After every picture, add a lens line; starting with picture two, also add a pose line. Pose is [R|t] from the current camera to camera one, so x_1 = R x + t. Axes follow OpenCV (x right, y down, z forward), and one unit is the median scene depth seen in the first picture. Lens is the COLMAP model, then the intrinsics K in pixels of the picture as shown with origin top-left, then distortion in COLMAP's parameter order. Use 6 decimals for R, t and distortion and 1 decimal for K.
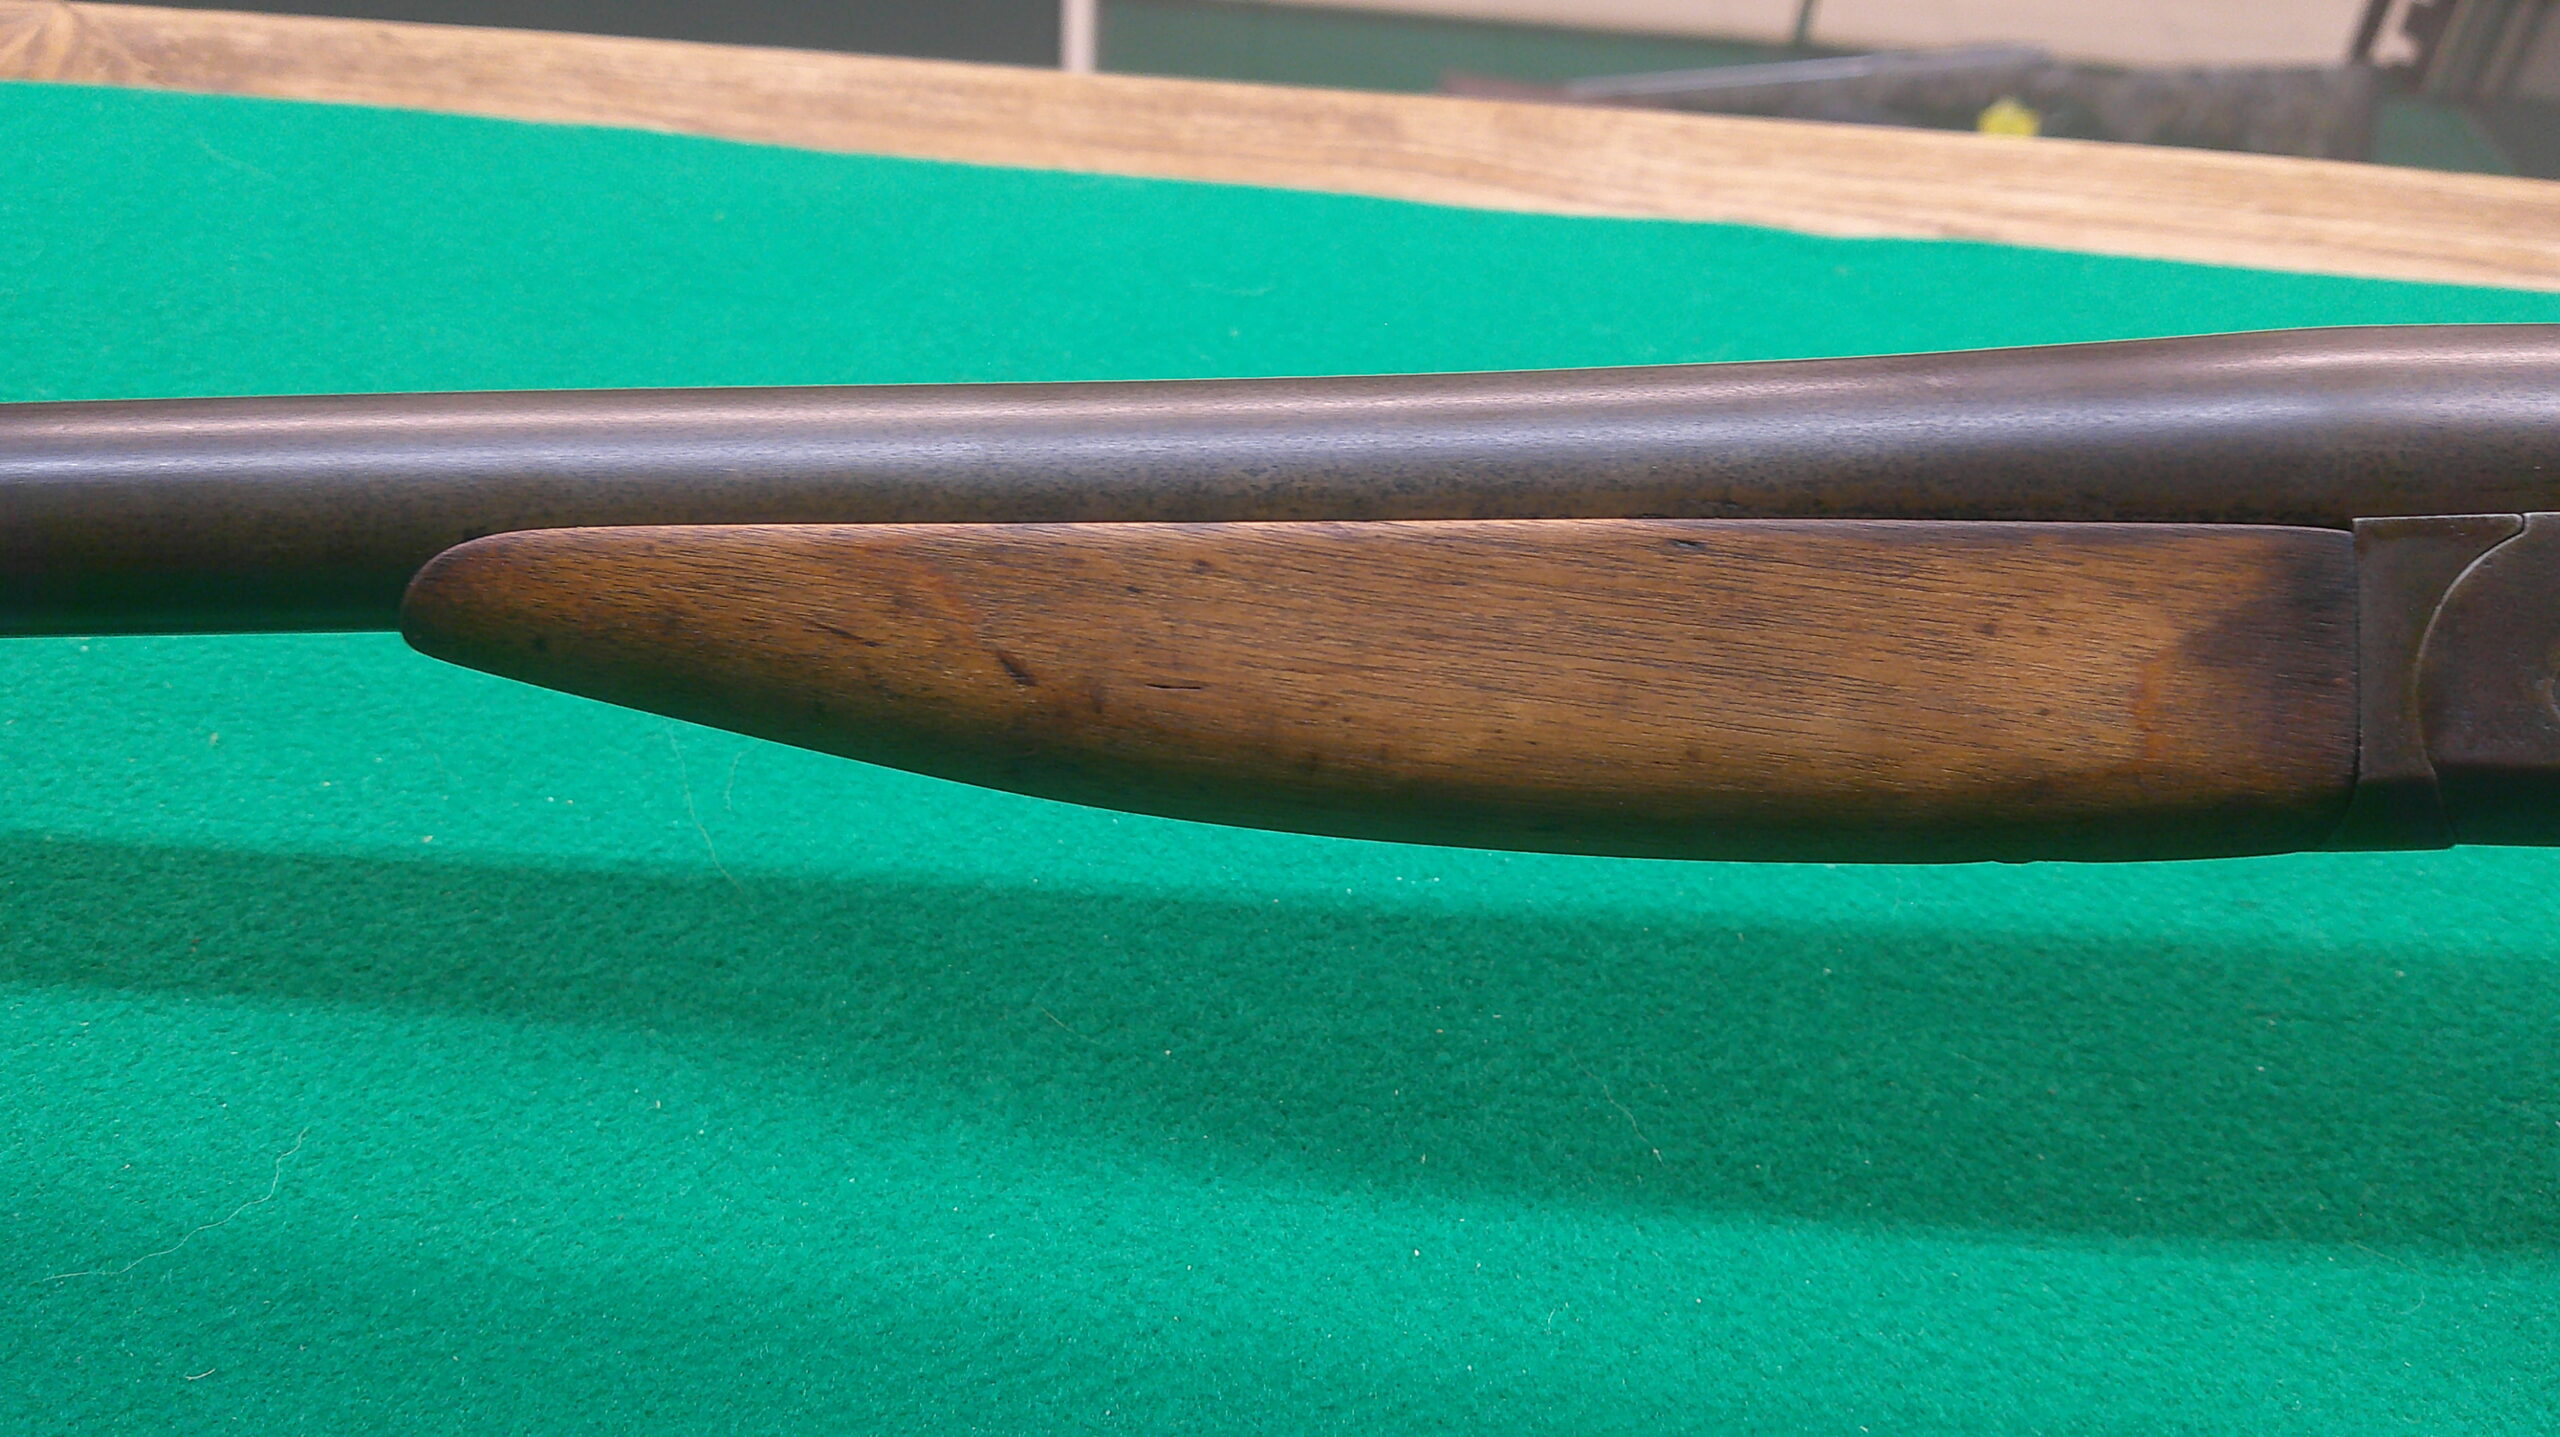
lens RADIAL K [[2071.1, 0, 1280.0], [0, 2071.1, 718.5], [0, 0, 1]] dist [0.091273, -0.211195]
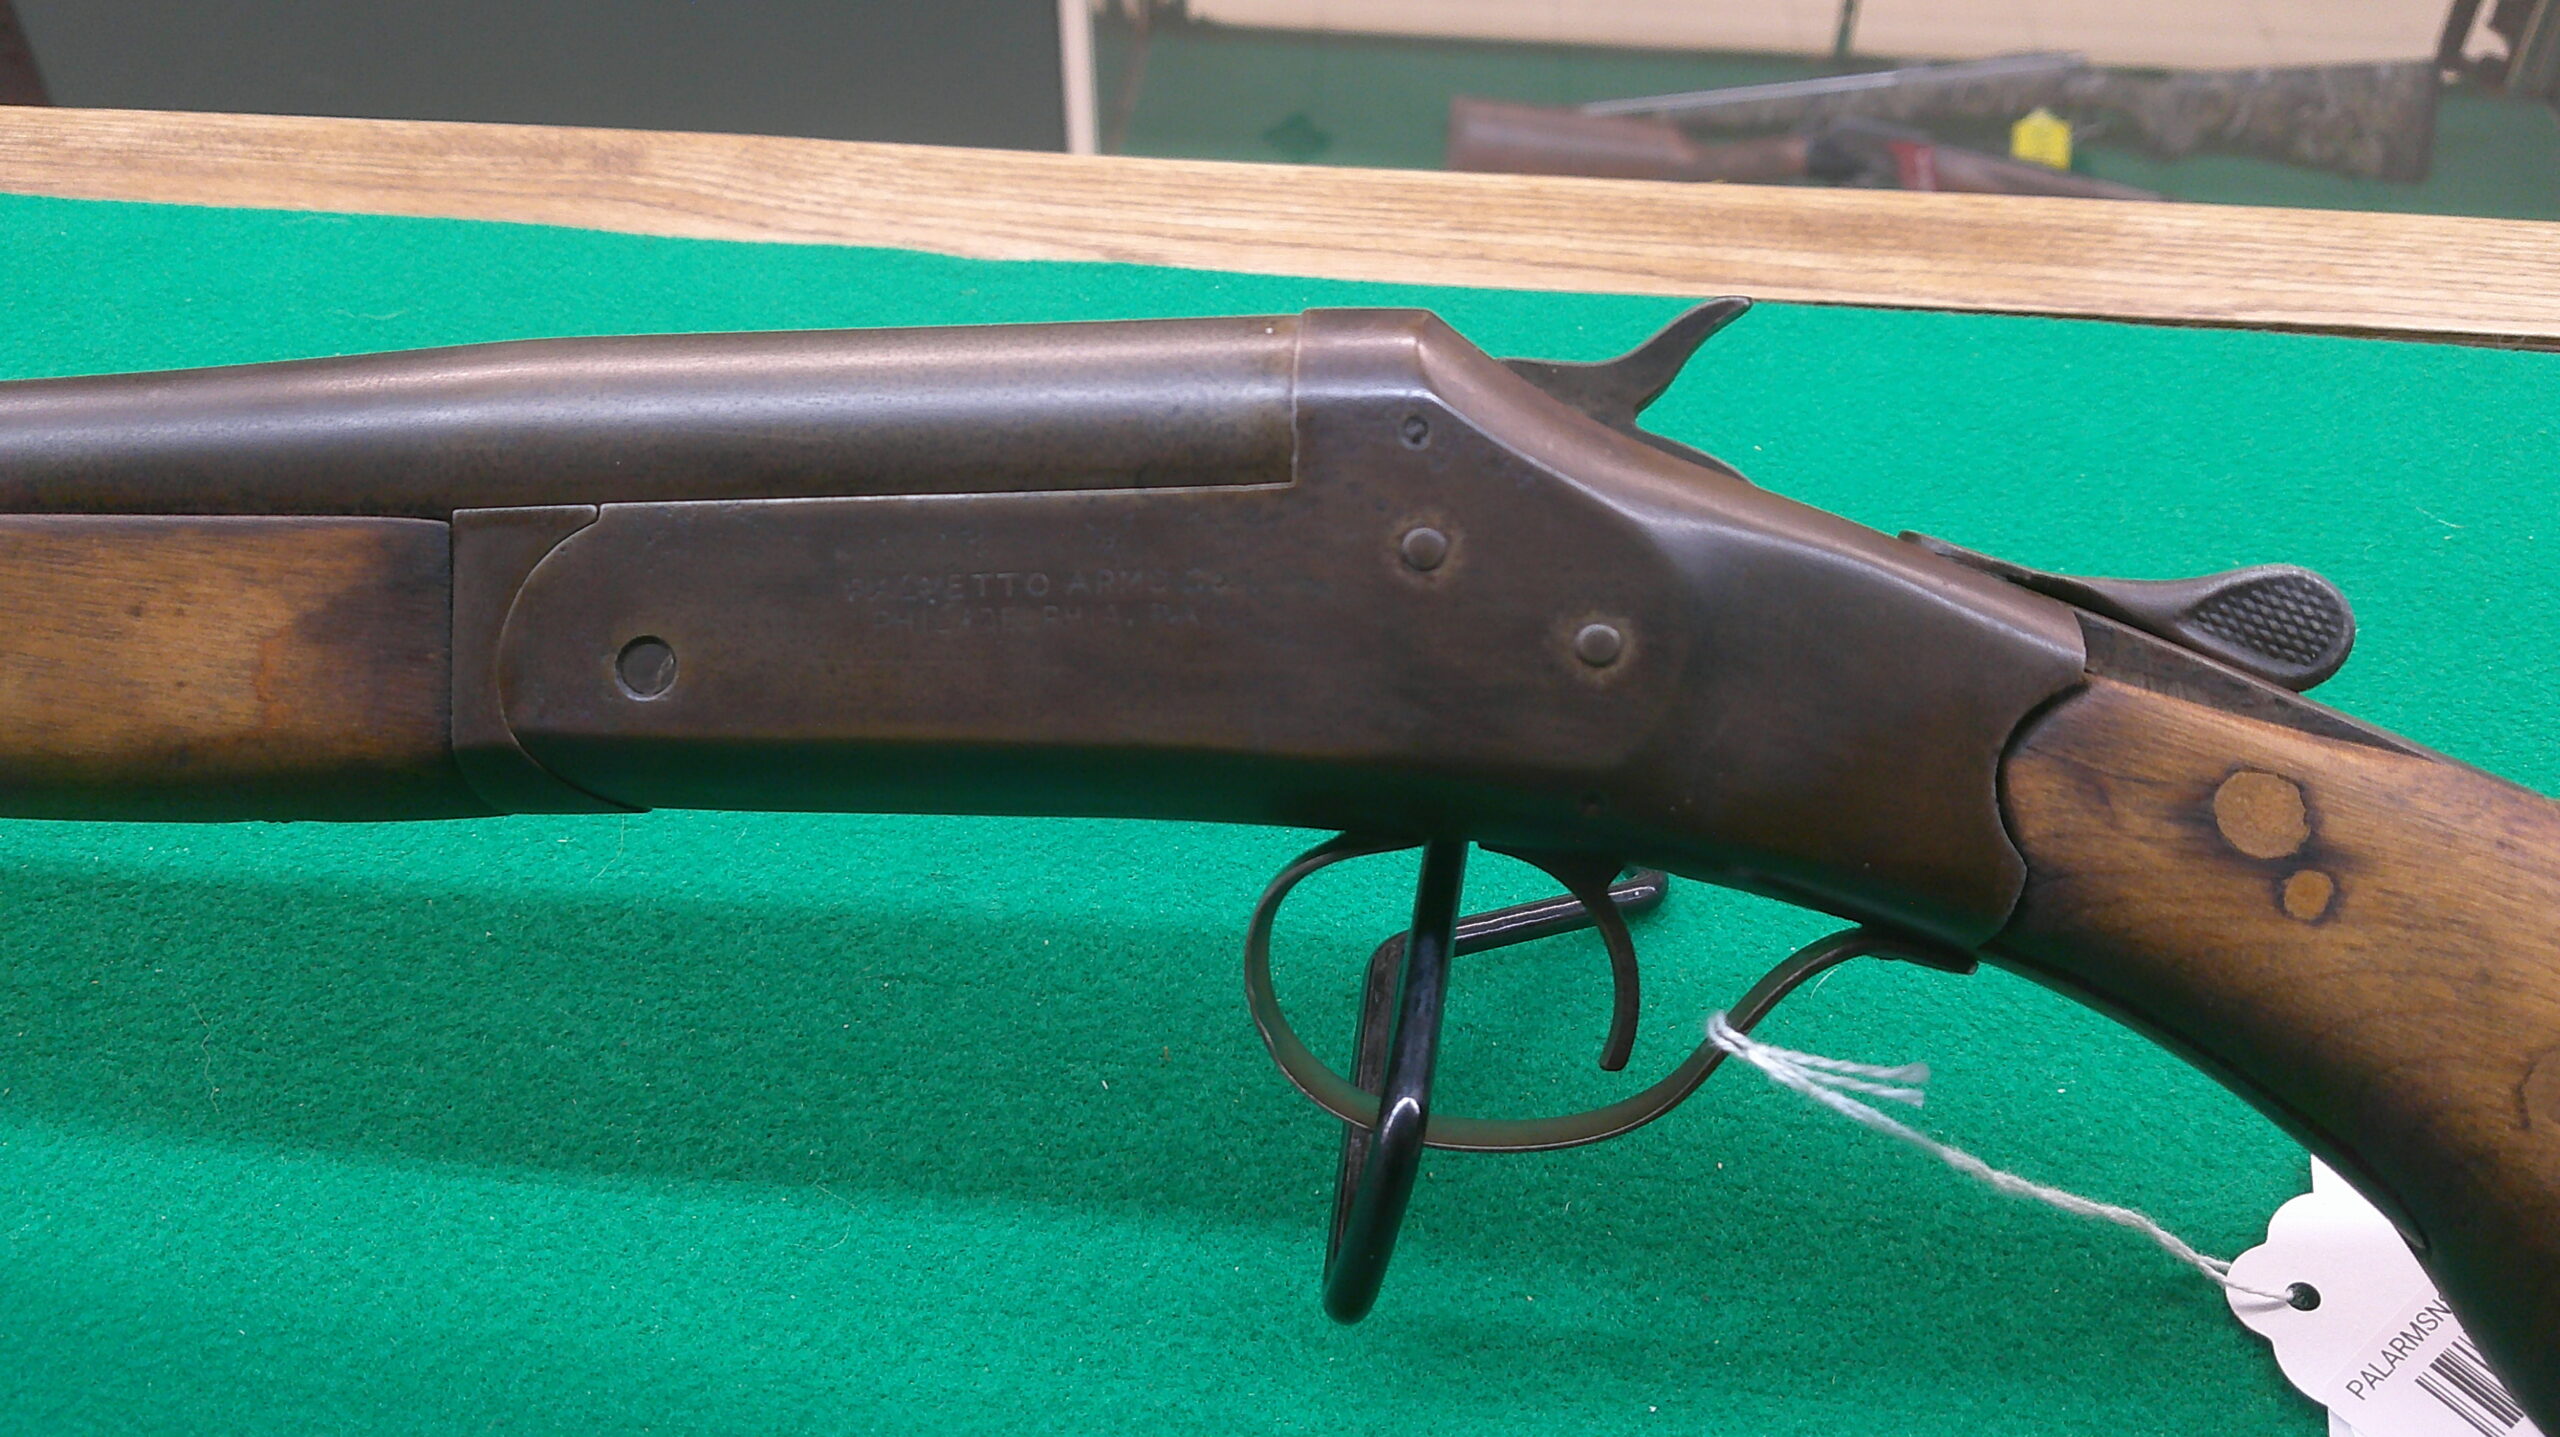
lens RADIAL K [[2055.2, 0, 1280.0], [0, 2055.2, 718.5], [0, 0, 1]] dist [0.105179, -0.208169]
pose [[0.995057, 0.002712, -0.099269, 1.063620], [-0.003732, 0.999942, -0.010089, 0.024296], [0.099236, 0.010410, 0.995009, -0.056553]]
